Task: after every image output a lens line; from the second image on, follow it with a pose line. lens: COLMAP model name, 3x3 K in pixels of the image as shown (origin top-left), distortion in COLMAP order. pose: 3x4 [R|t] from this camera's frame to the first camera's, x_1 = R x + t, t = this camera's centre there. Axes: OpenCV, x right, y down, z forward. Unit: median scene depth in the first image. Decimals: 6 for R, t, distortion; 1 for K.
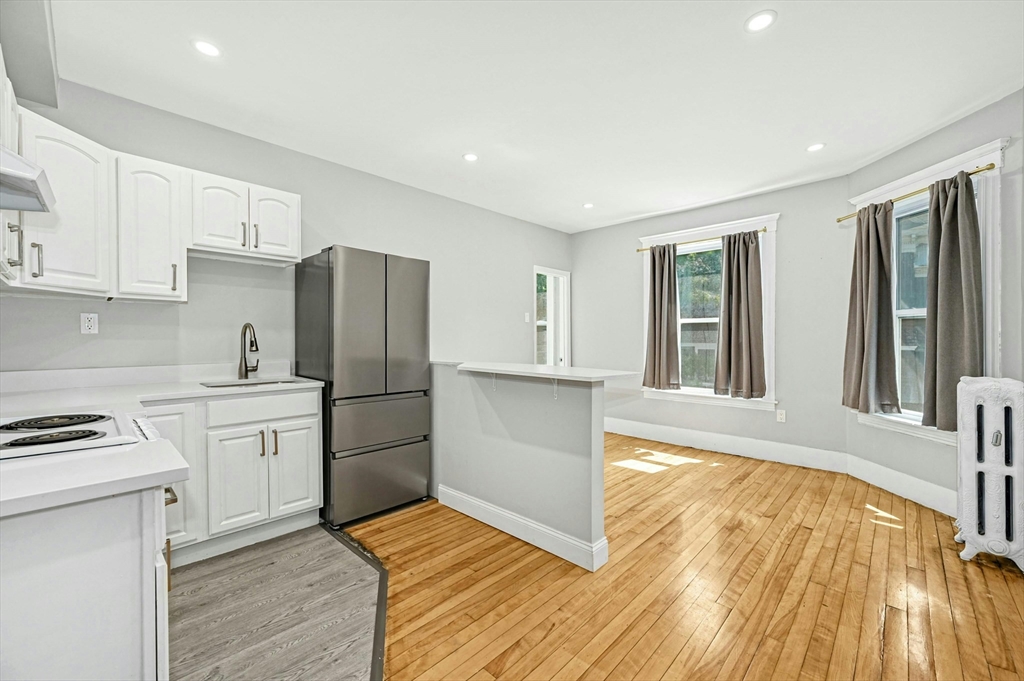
lens RADIAL K [[410.7, 0, 526.0], [0, 410.7, 339.2], [0, 0, 1]] dist [-0.001048, 0.000478]
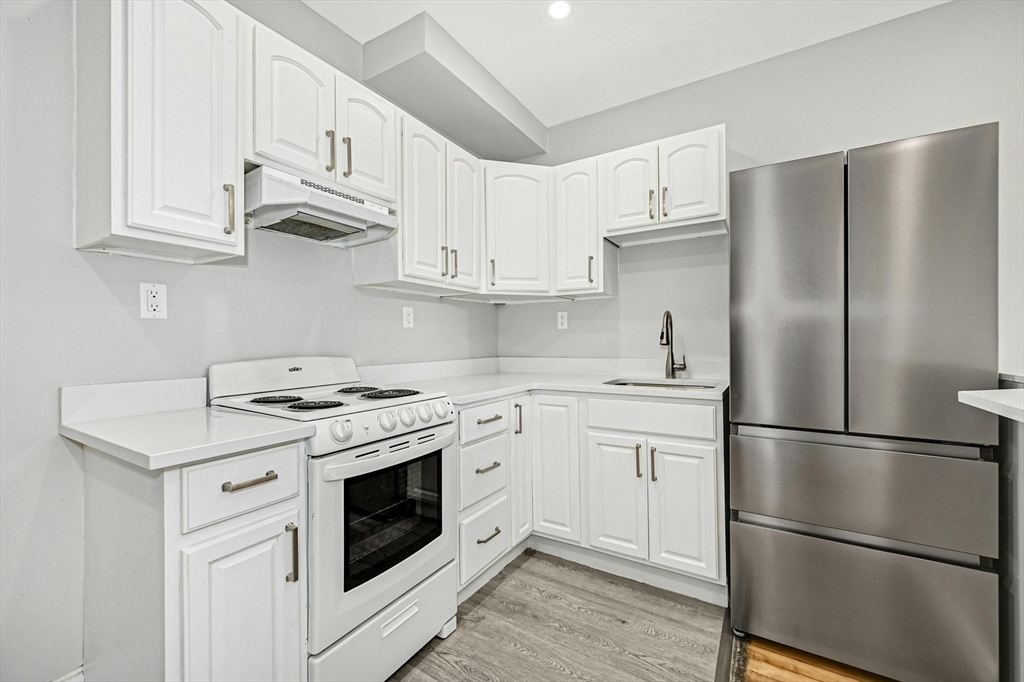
lens RADIAL K [[410.7, 0, 515.9], [0, 410.7, 342.9], [0, 0, 1]] dist [-0.001048, 0.000478]
pose [[0.190883, -0.000641, -0.981613, 0.070999], [0.007685, 0.999970, 0.000841, 0.020757], [0.981583, -0.007704, 0.190882, 0.514472]]
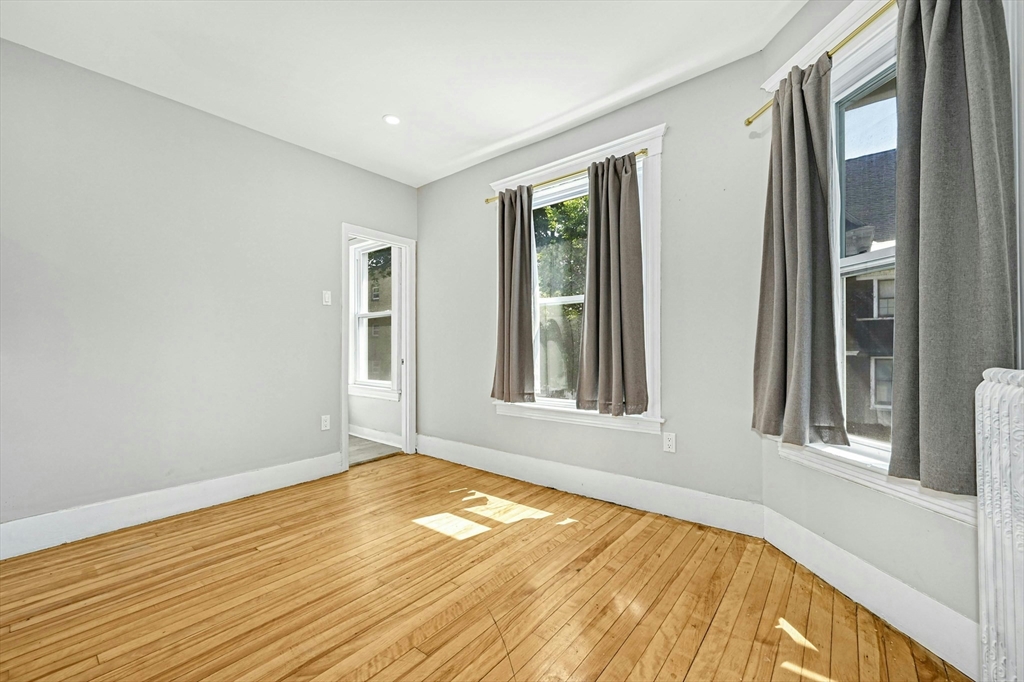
lens RADIAL K [[410.7, 0, 522.6], [0, 410.7, 347.9], [0, 0, 1]] dist [-0.001048, 0.000478]
pose [[0.996981, -0.004798, 0.077497, 0.483201], [0.005071, 0.999982, -0.003324, 0.058817], [-0.077480, 0.003707, 0.996987, 0.535074]]
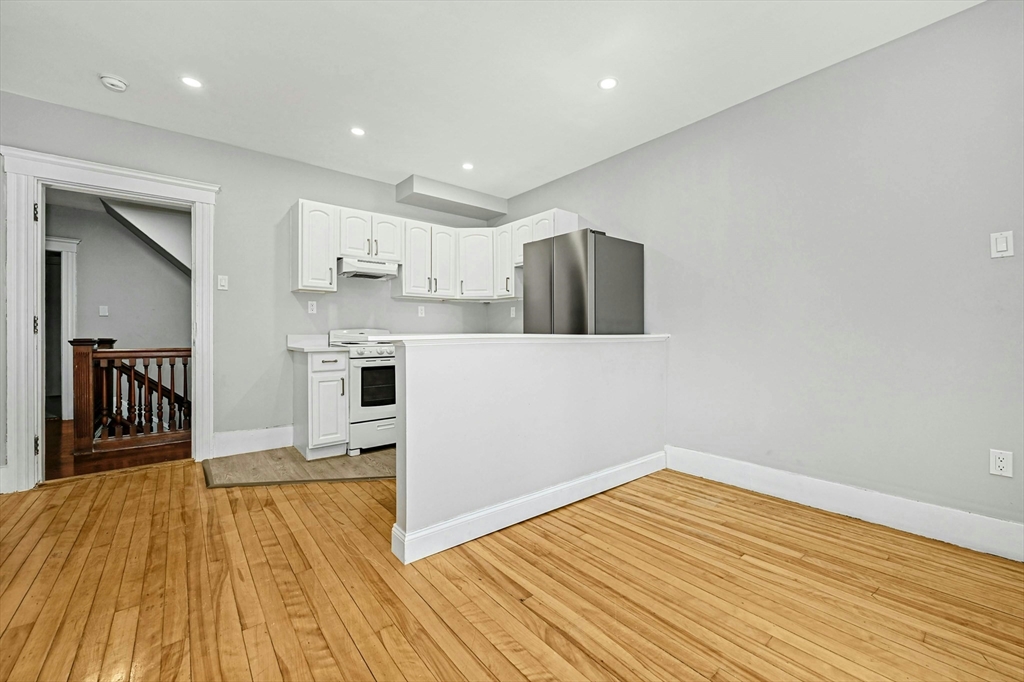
lens RADIAL K [[410.7, 0, 515.4], [0, 410.7, 336.8], [0, 0, 1]] dist [-0.001048, 0.000478]
pose [[-0.140093, 0.006279, -0.990118, 0.775330], [-0.001054, 0.999978, 0.006491, 0.057679], [0.990138, 0.001953, -0.140084, 1.048330]]
